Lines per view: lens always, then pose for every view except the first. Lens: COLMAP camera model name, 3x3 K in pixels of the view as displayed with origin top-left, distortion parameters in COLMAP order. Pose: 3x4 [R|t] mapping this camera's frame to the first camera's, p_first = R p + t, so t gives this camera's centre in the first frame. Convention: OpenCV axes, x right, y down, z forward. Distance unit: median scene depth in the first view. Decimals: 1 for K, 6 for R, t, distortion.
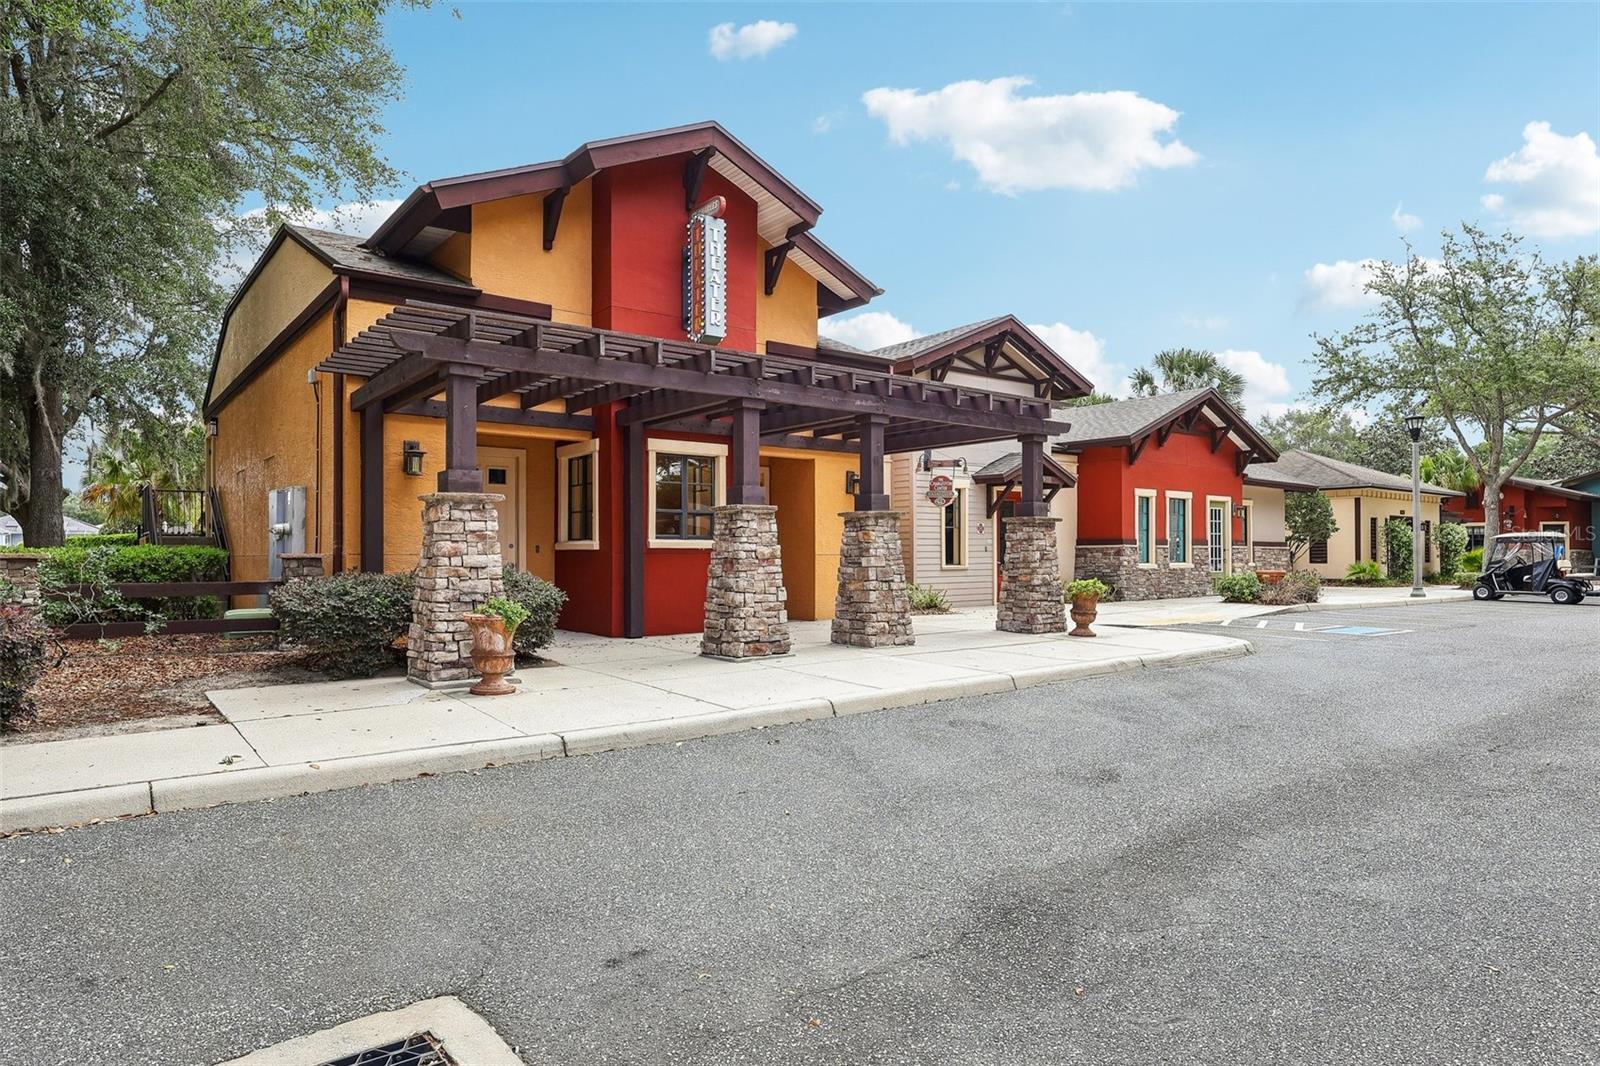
lens RADIAL K [[931.0, 0, 801.0], [0, 931.0, 539.9], [0, 0, 1]] dist [0.005150, 0.000613]
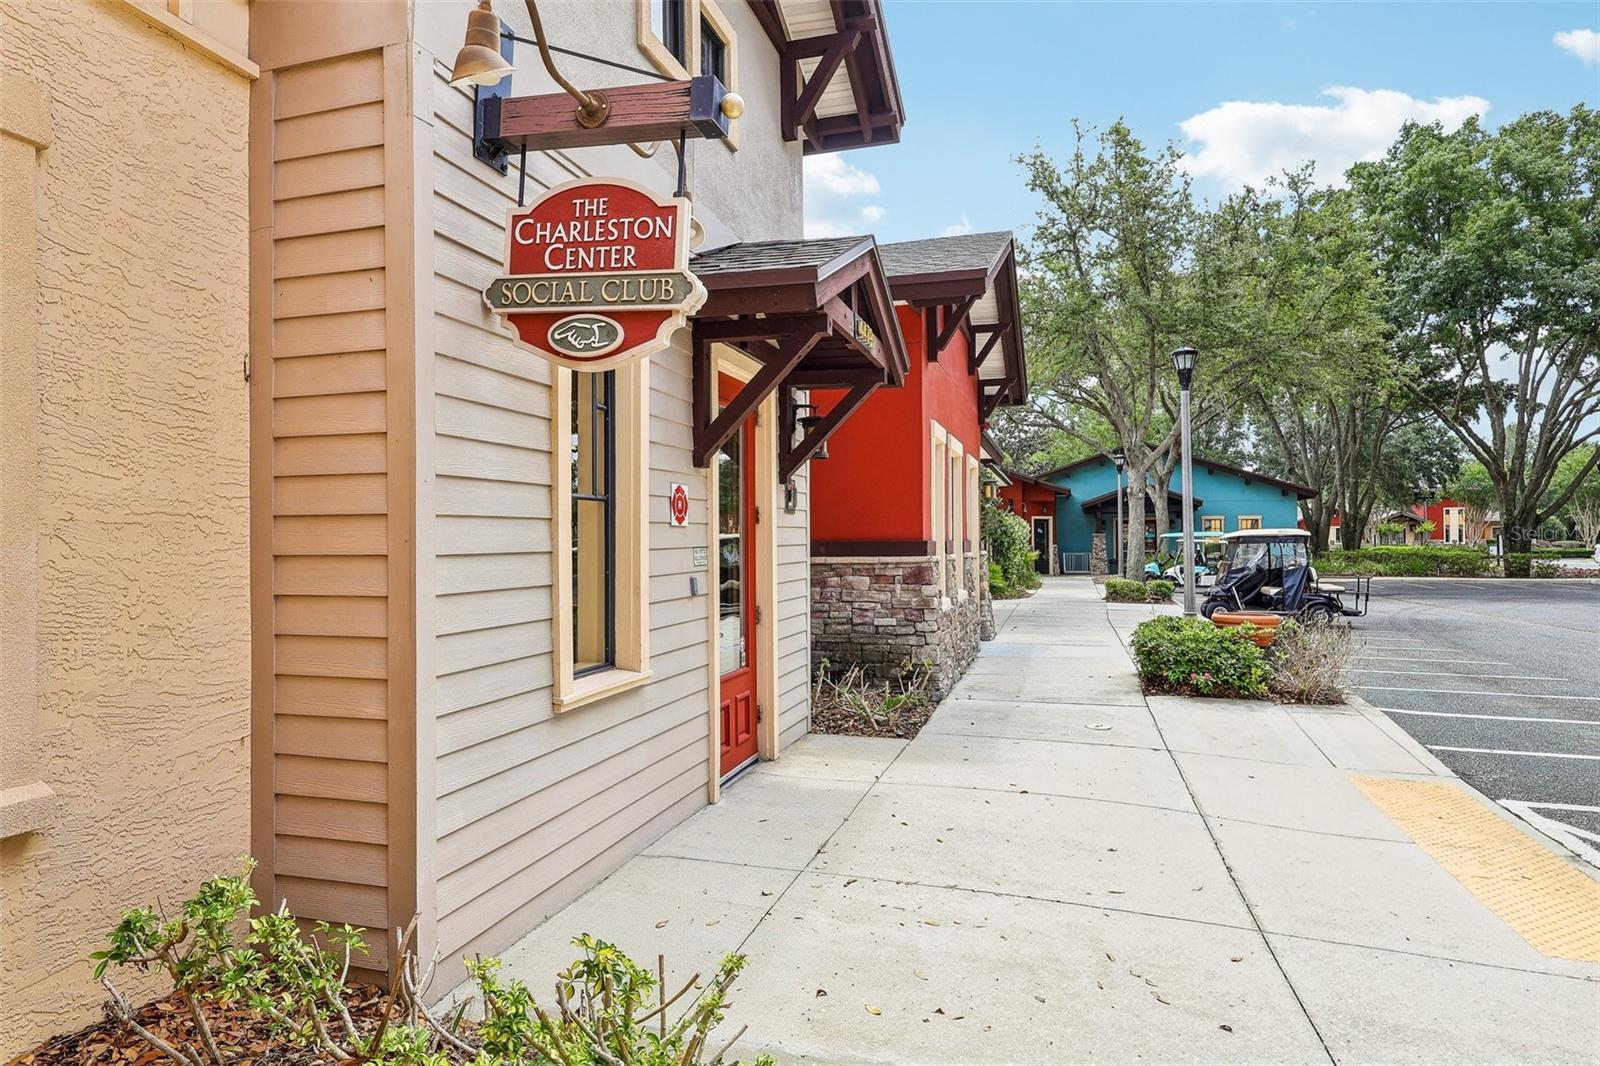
lens RADIAL K [[931.0, 0, 800.4], [0, 931.0, 535.3], [0, 0, 1]] dist [0.005150, 0.000613]
pose [[0.812398, 0.002335, 0.583099, 0.081069], [-0.006326, 0.999968, 0.004809, -0.006024], [-0.583070, -0.007595, 0.812387, 0.824022]]
